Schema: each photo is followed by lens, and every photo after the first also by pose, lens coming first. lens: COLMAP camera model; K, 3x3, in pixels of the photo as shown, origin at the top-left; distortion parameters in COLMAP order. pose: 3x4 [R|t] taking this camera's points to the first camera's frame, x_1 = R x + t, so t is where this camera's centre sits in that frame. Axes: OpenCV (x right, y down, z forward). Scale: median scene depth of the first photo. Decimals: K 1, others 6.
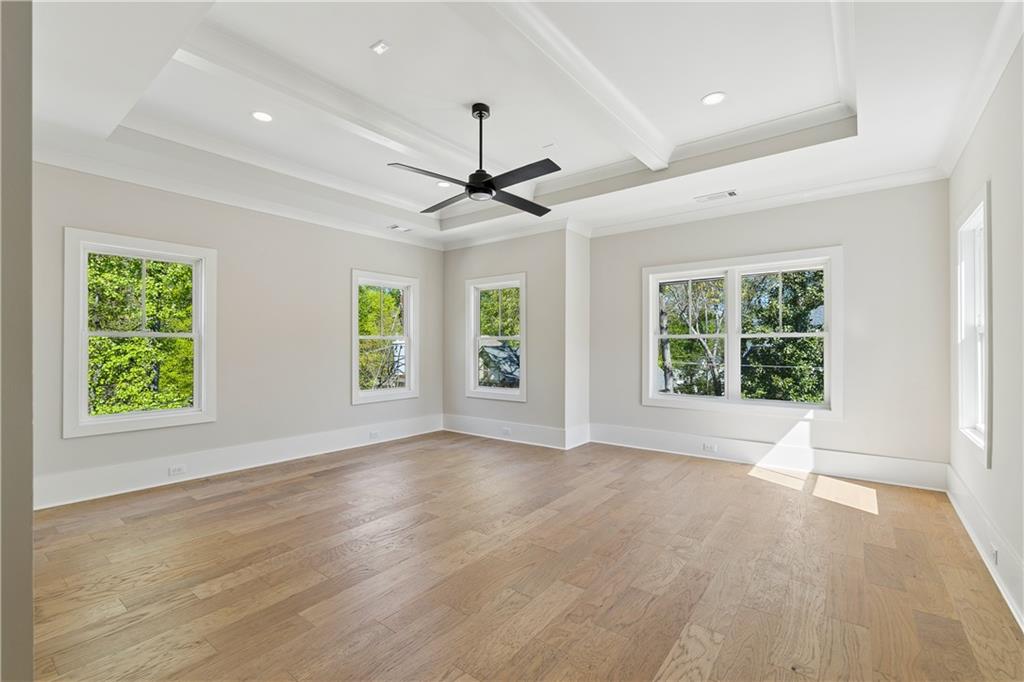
lens RADIAL K [[447.8, 0, 510.4], [0, 447.8, 345.1], [0, 0, 1]] dist [-0.007451, 0.000197]
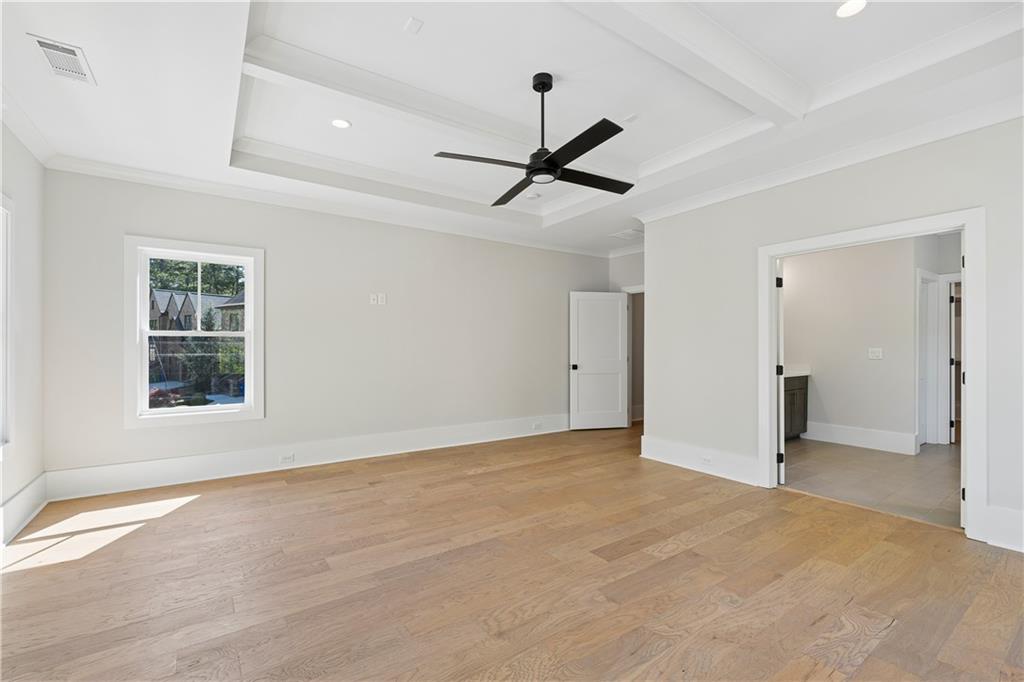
lens RADIAL K [[447.8, 0, 509.6], [0, 447.8, 345.2], [0, 0, 1]] dist [-0.007451, 0.000197]
pose [[-0.952337, 0.000649, 0.305046, -0.260370], [-0.000743, 0.999990, -0.004449, 0.003824], [-0.305046, -0.004463, -0.952327, 1.771103]]
